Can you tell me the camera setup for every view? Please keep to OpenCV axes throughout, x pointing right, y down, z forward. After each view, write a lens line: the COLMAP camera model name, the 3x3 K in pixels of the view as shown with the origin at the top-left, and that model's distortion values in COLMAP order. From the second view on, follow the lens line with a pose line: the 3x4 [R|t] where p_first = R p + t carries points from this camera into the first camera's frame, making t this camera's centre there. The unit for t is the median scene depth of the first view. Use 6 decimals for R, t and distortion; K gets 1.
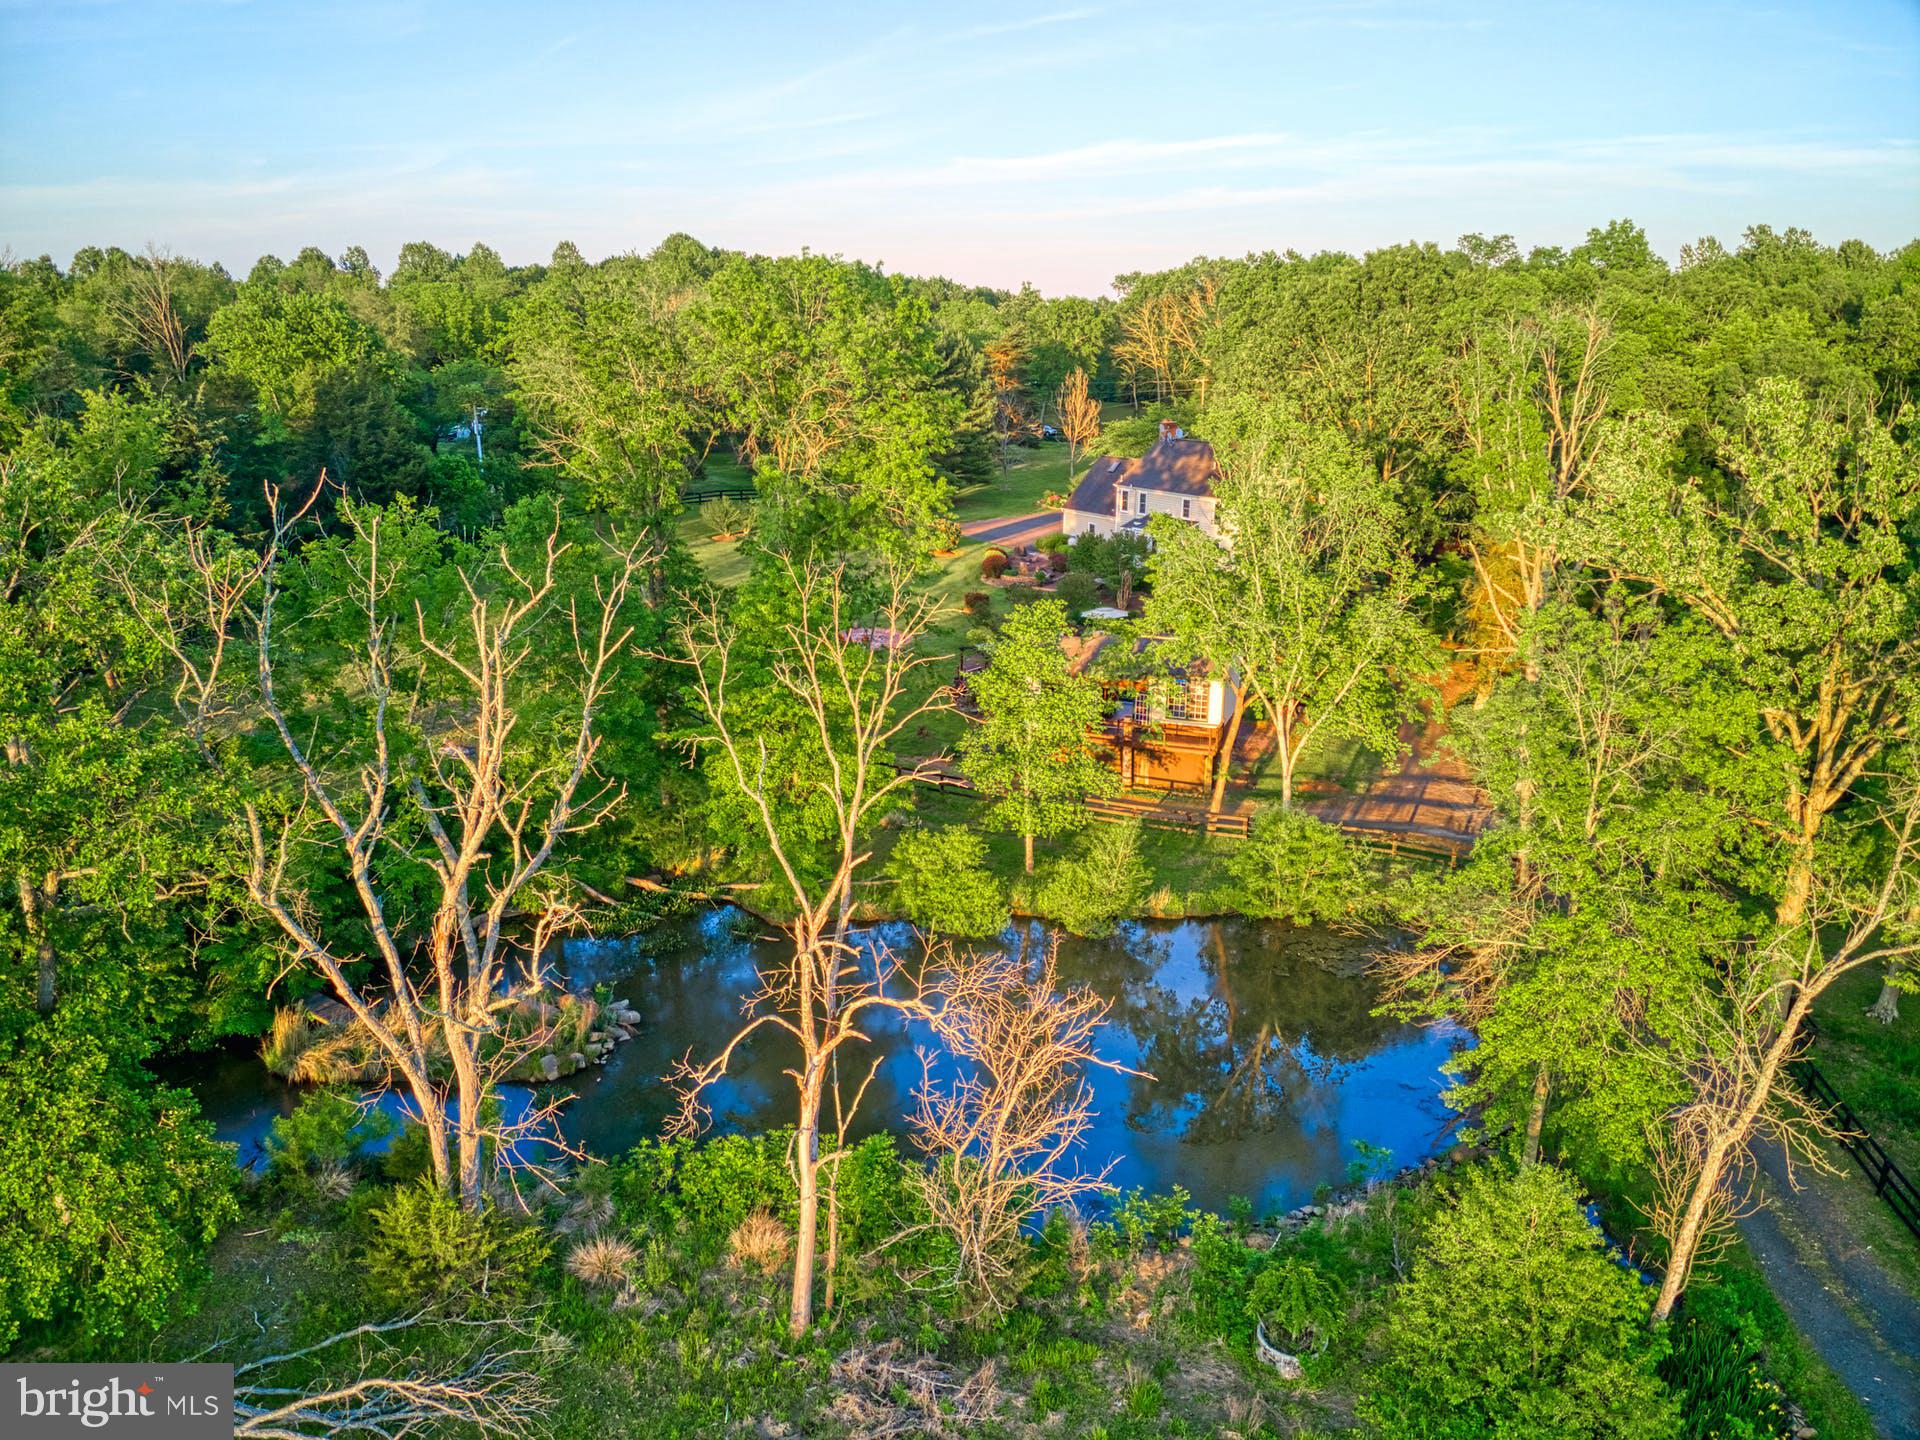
lens RADIAL K [[1386.9, 0, 947.1], [0, 1386.9, 719.7], [0, 0, 1]] dist [-0.005900, -0.065143]
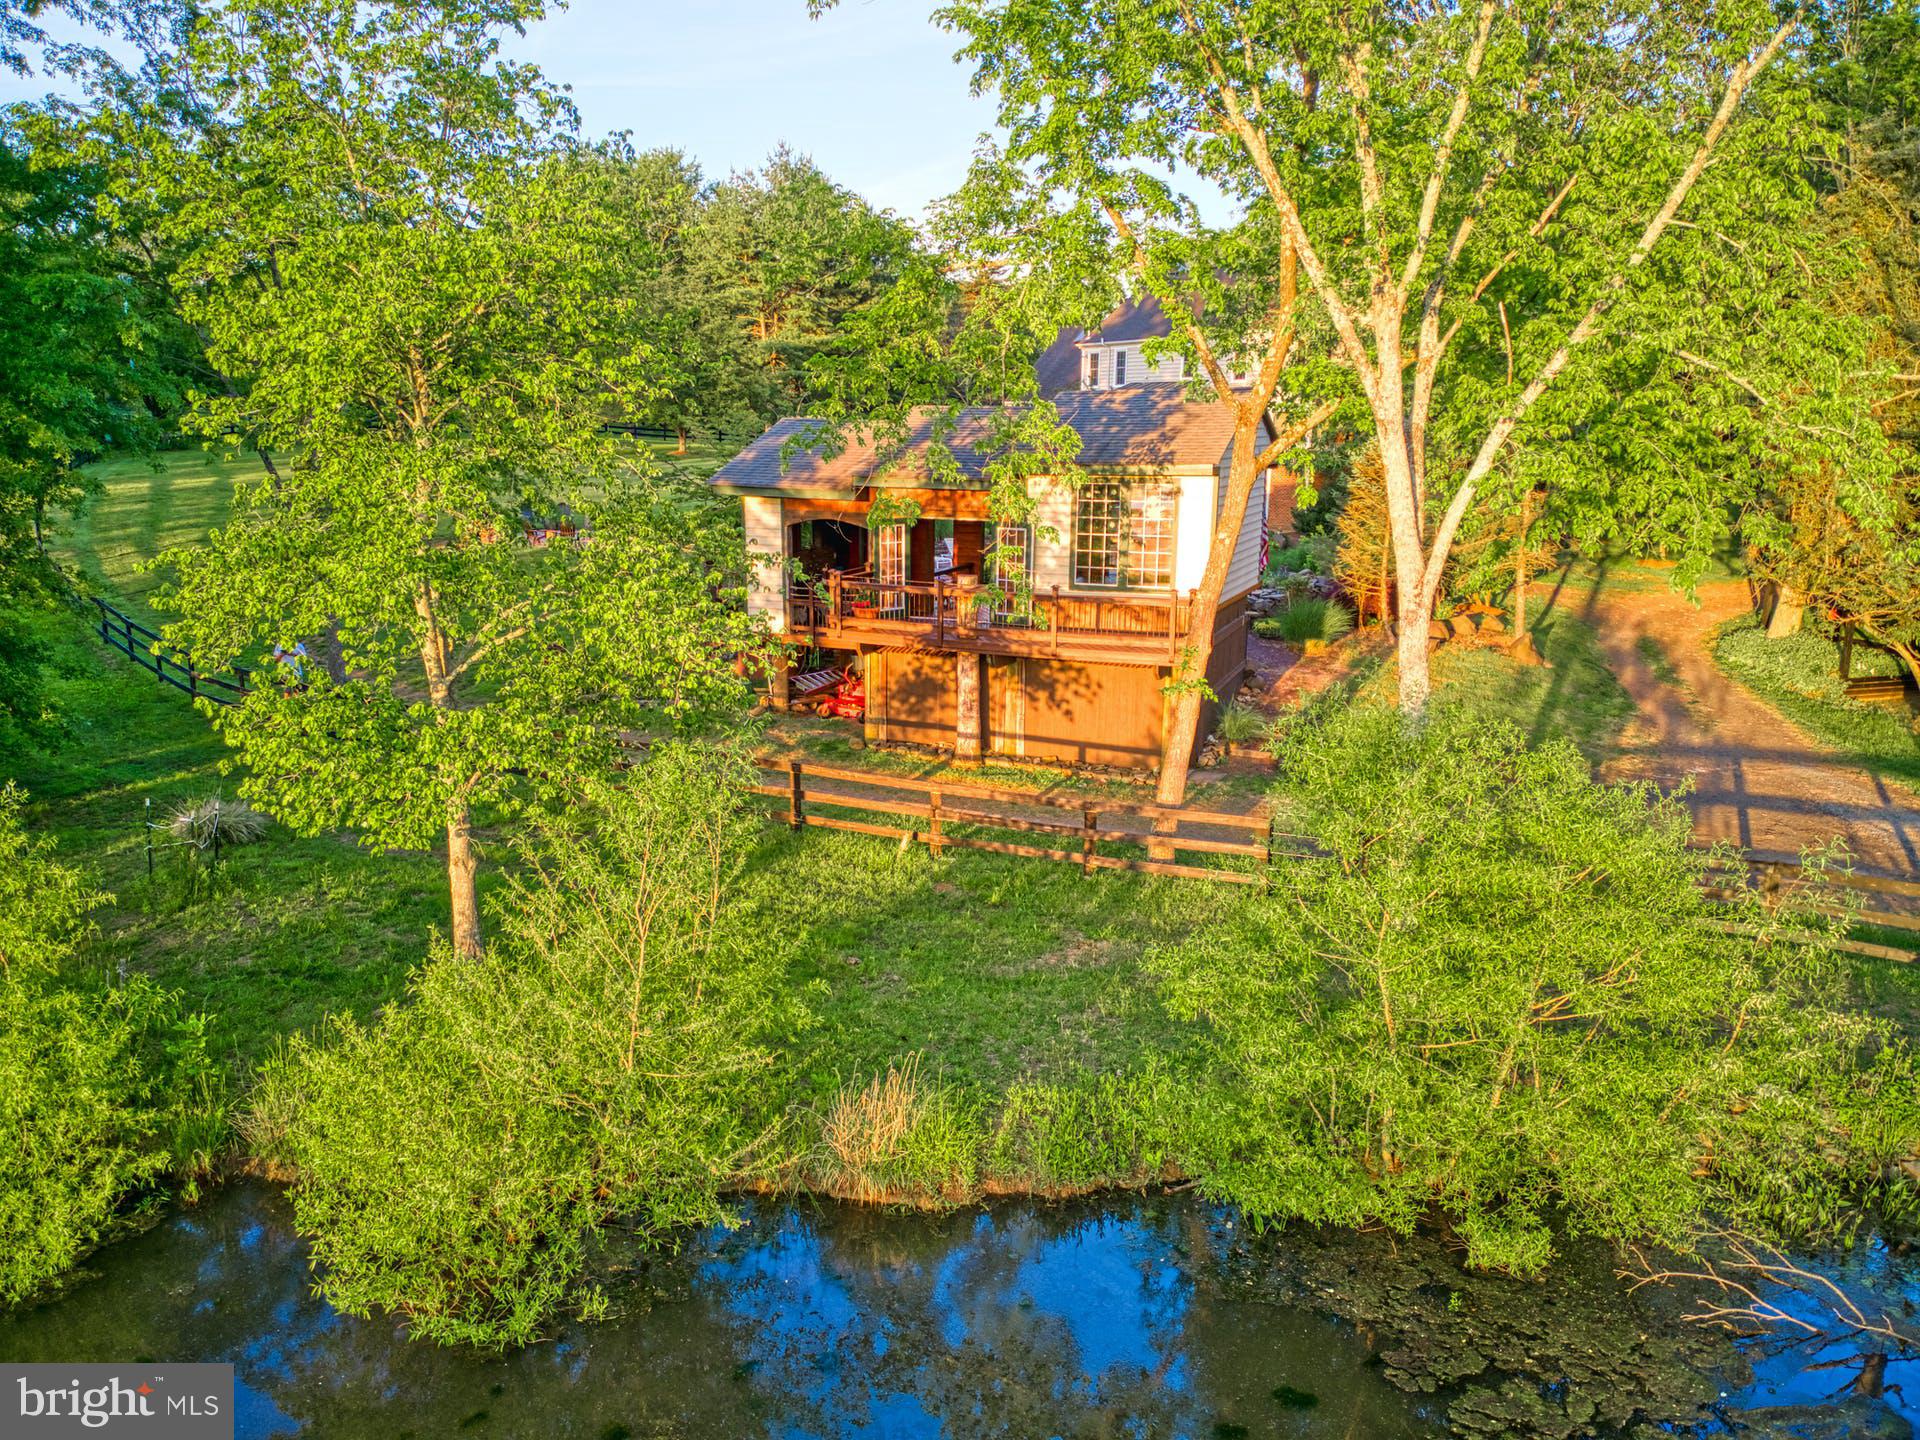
lens RADIAL K [[1386.9, 0, 975.3], [0, 1386.9, 717.3], [0, 0, 1]] dist [-0.005900, -0.065143]
pose [[0.999748, 0.011317, -0.019377, 0.153182], [-0.012577, 0.997729, -0.066174, 0.068626], [0.018584, 0.066401, 0.997620, 0.672726]]
